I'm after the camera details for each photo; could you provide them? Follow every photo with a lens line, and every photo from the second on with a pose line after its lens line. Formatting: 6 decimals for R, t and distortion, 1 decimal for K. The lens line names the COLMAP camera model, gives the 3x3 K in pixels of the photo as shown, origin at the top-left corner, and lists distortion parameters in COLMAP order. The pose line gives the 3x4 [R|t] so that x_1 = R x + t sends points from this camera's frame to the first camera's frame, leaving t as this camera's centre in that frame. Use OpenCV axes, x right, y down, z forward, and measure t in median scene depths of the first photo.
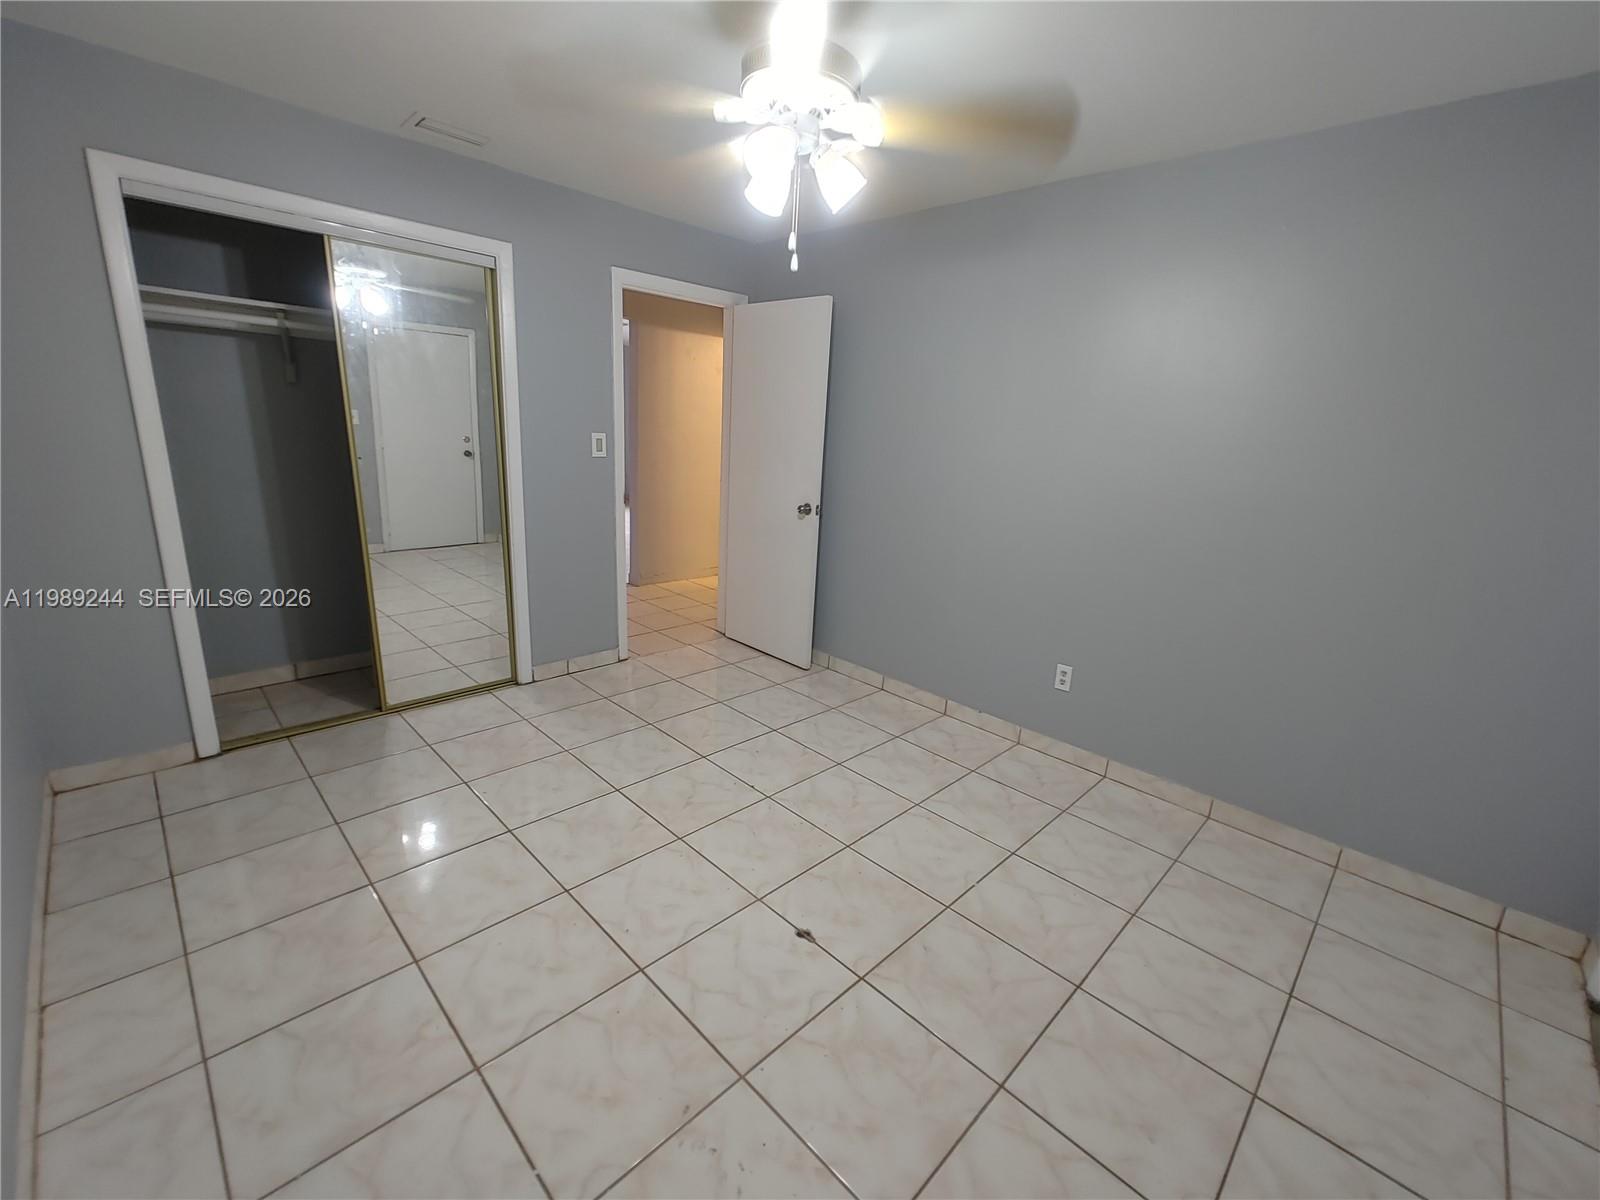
lens RADIAL K [[677.2, 0, 814.6], [0, 677.2, 599.7], [0, 0, 1]] dist [0.000345, 0.000667]
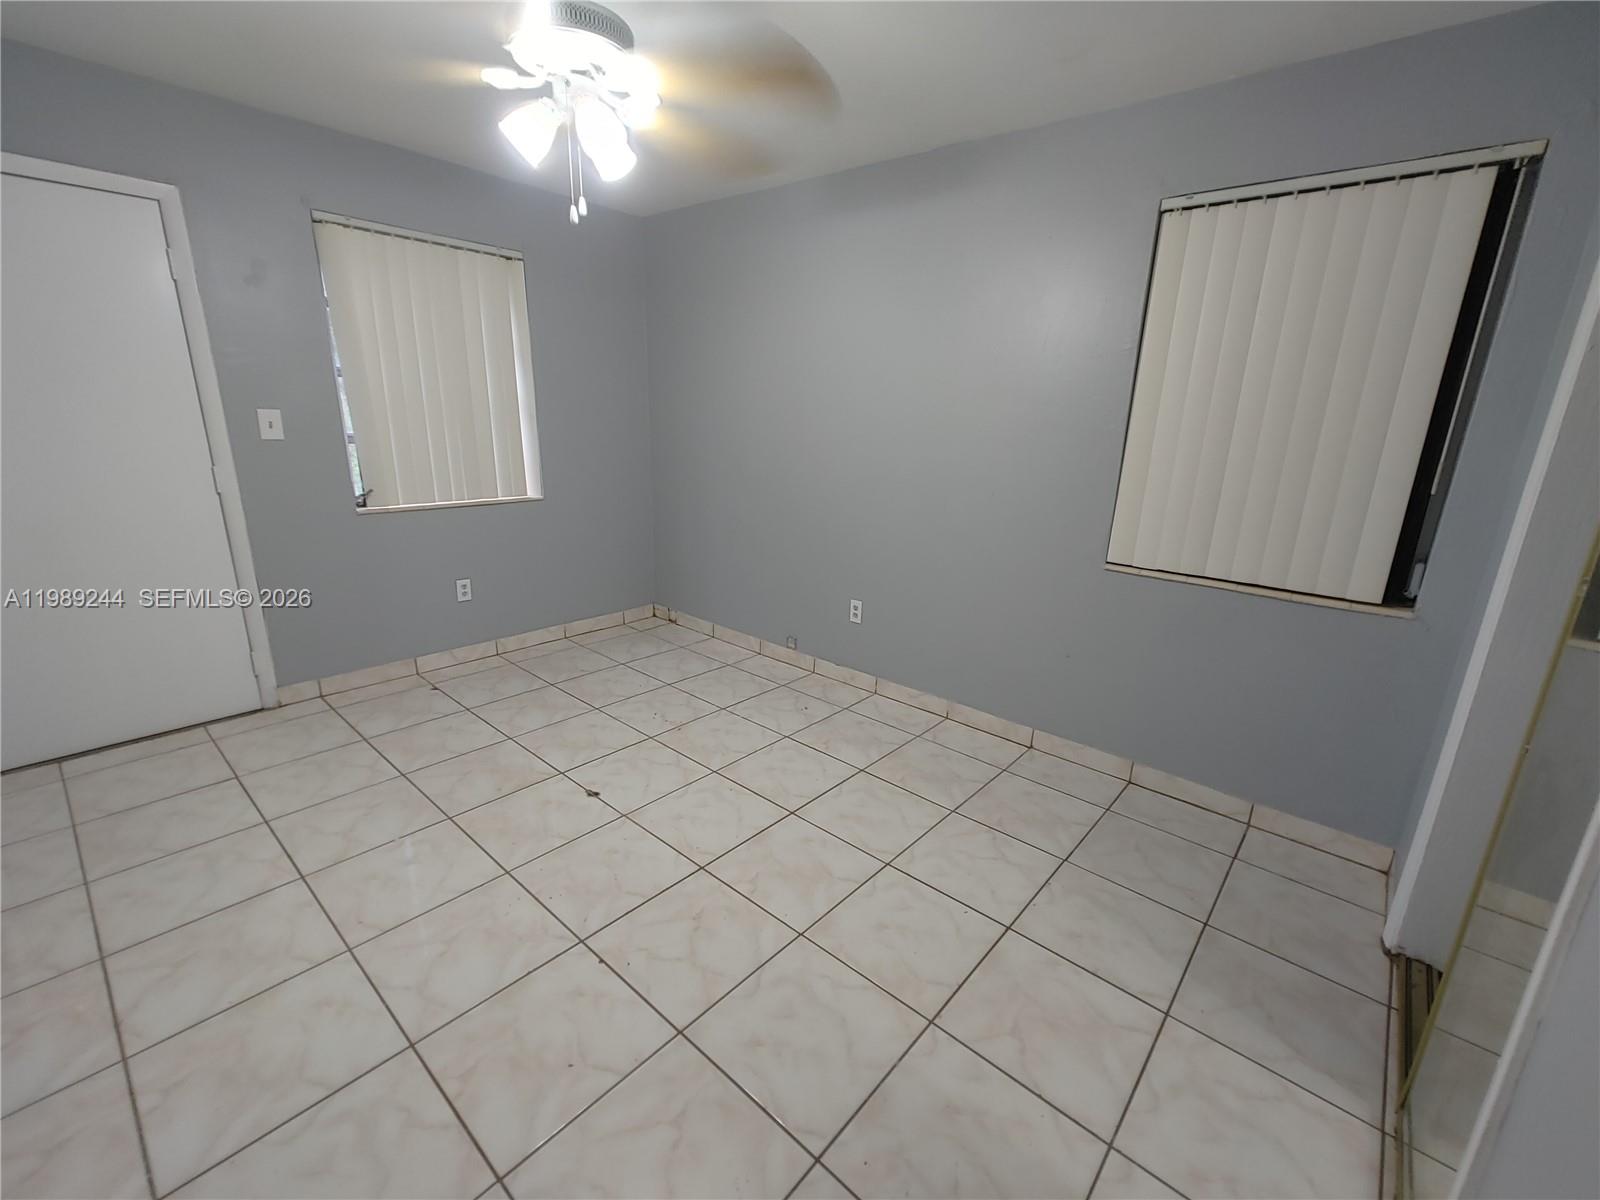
lens RADIAL K [[677.2, 0, 814.6], [0, 677.2, 599.7], [0, 0, 1]] dist [0.000345, 0.000667]
pose [[-0.993997, -0.073803, -0.080765, -0.273578], [-0.104439, 0.860001, 0.499491, -0.457542], [0.032594, 0.504927, -0.862546, 1.759873]]
